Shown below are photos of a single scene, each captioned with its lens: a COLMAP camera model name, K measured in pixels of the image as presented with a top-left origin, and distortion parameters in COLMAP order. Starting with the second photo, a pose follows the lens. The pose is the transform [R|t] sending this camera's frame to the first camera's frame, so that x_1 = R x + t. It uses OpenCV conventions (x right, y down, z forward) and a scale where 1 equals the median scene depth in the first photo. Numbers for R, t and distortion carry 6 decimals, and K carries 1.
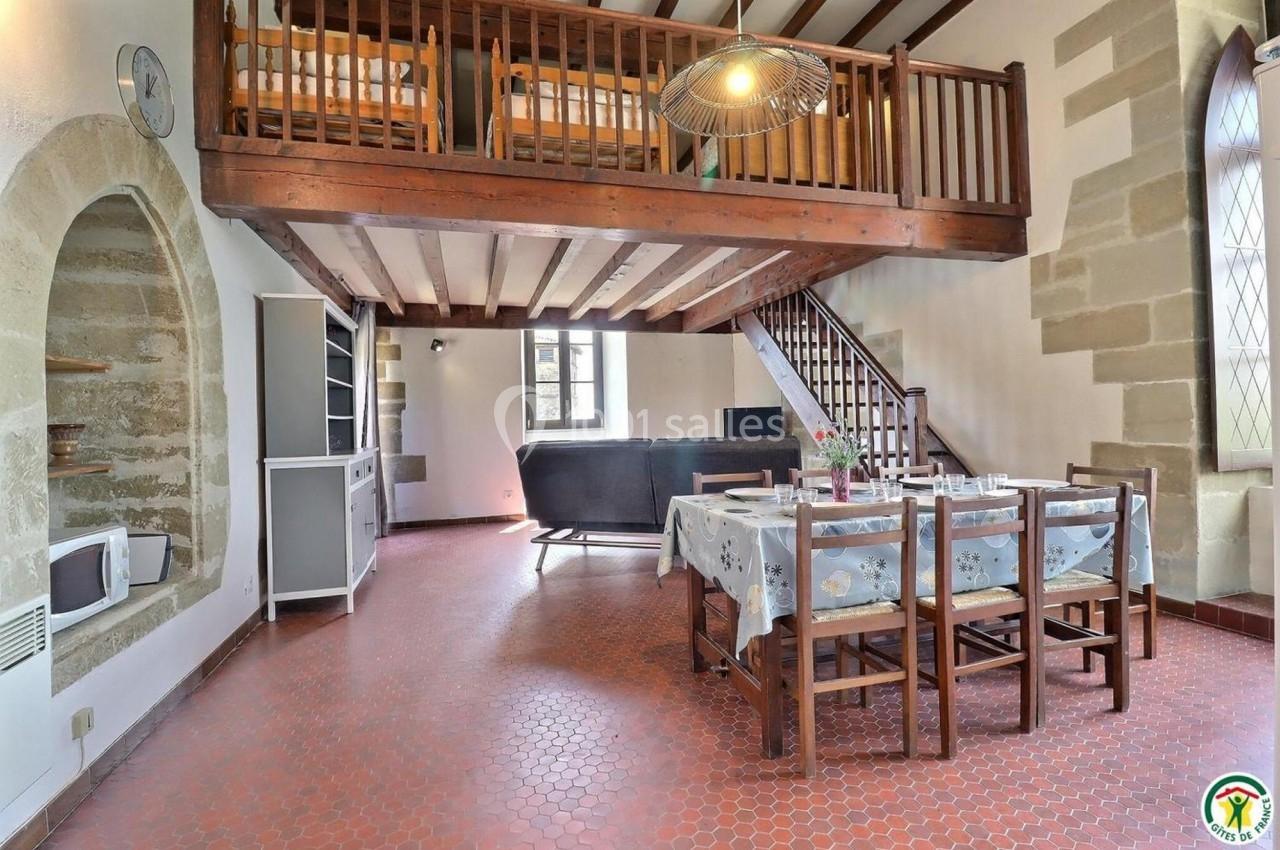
lens RADIAL K [[699.6, 0, 640.0], [0, 699.6, 425.0], [0, 0, 1]] dist [-0.078934, 0.068321]
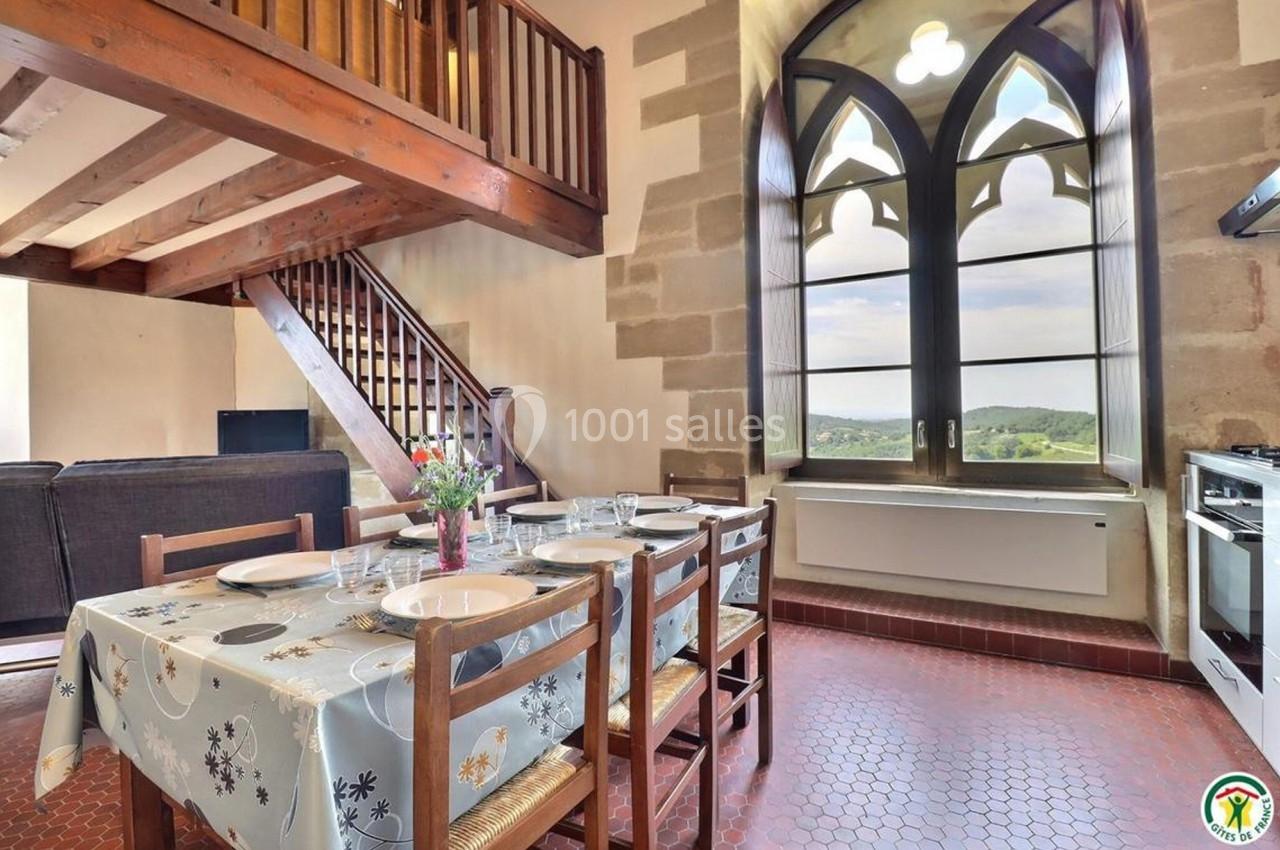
lens RADIAL K [[605.4, 0, 641.3], [0, 605.4, 417.6], [0, 0, 1]] dist [-0.016206, -0.000266]
pose [[0.744802, 0.008462, 0.667232, 0.045472], [0.004425, 0.999835, -0.017620, -0.005404], [-0.667271, 0.016076, 0.744642, 0.360736]]
